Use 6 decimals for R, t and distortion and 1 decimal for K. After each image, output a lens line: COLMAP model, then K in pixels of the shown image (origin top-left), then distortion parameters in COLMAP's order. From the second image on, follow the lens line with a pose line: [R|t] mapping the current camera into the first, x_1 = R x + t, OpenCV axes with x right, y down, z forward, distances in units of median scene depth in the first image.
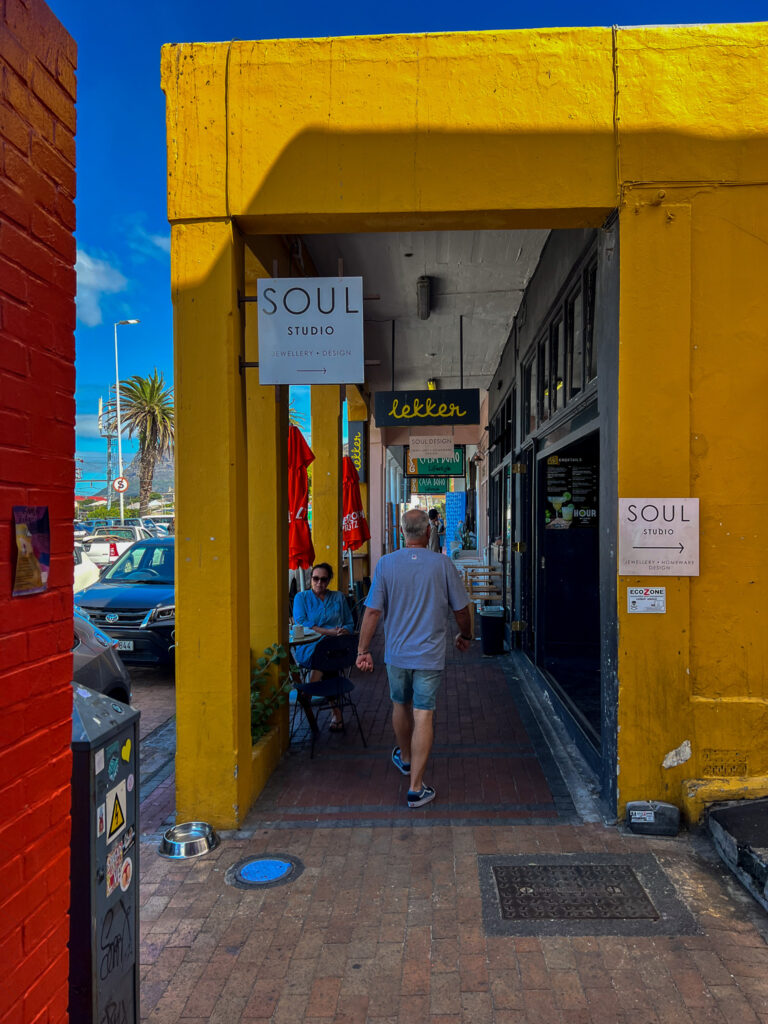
lens RADIAL K [[777.8, 0, 382.5], [0, 777.8, 515.9], [0, 0, 1]] dist [0.007032, 0.000349]
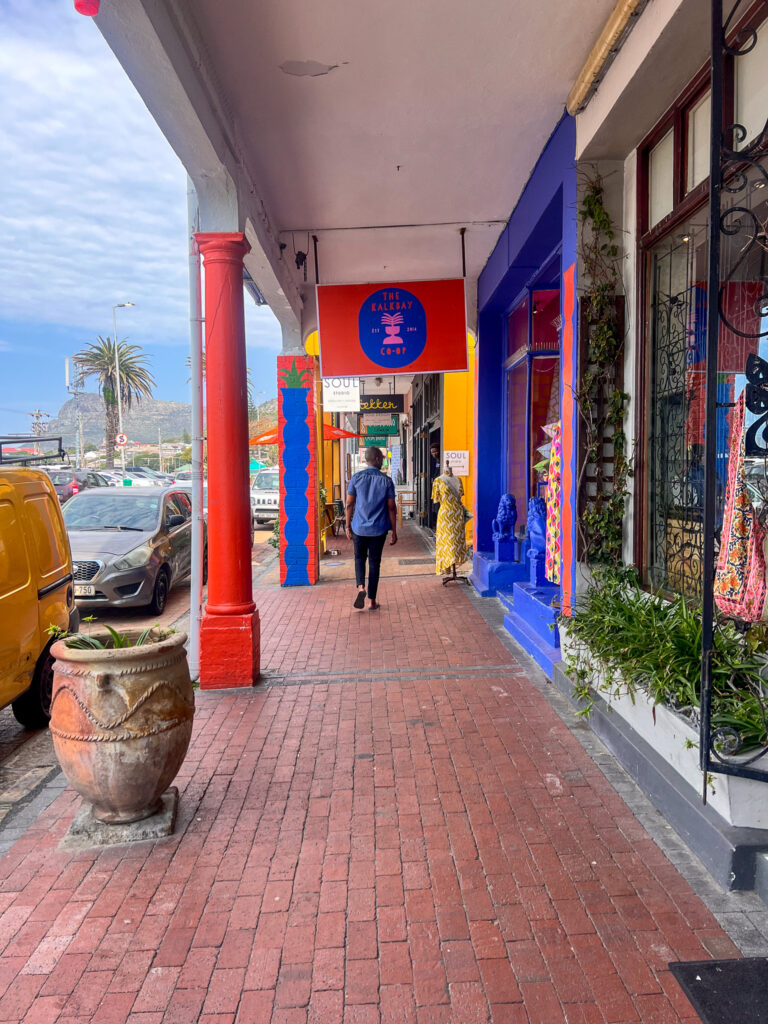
lens RADIAL K [[777.8, 0, 384.0], [0, 777.8, 512.7], [0, 0, 1]] dist [0.007032, 0.000349]
pose [[0.996683, -0.005755, 0.081183, -0.050380], [0.001097, 0.998356, 0.057314, 0.012561], [-0.081379, -0.057034, 0.995050, -0.566081]]
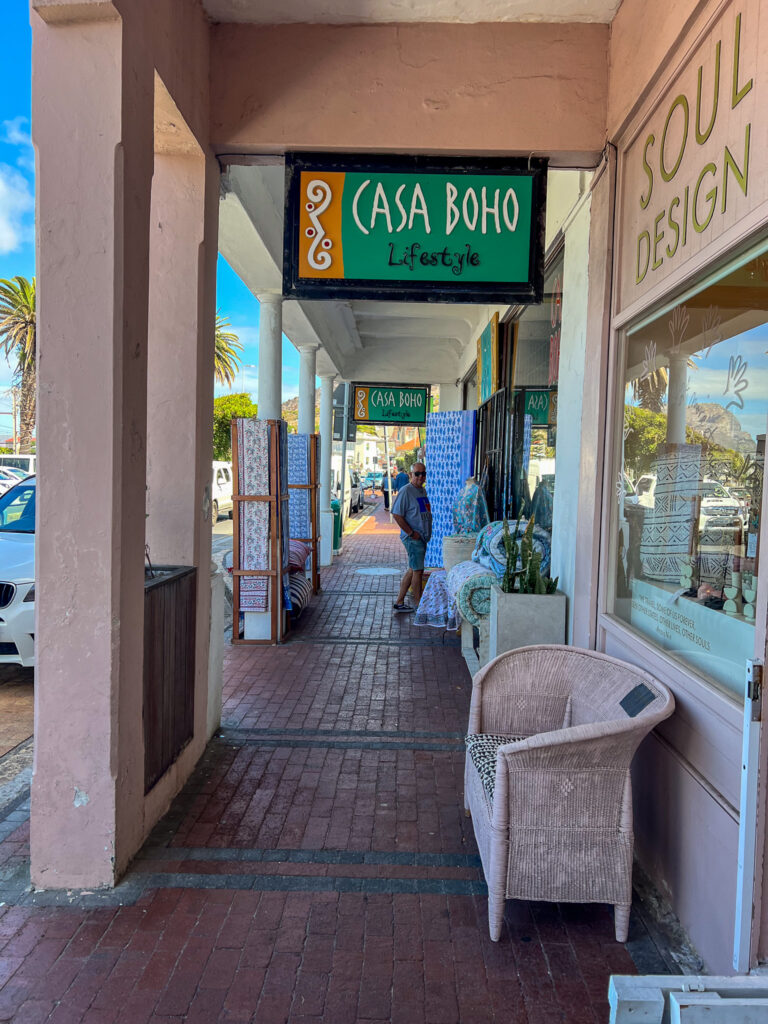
lens RADIAL K [[777.8, 0, 386.2], [0, 777.8, 514.0], [0, 0, 1]] dist [0.007032, 0.000349]
pose [[0.998044, 0.029532, 0.055101, 0.047214], [-0.032577, 0.997943, 0.055214, 0.004439], [-0.053357, -0.056901, 0.996953, 0.748003]]
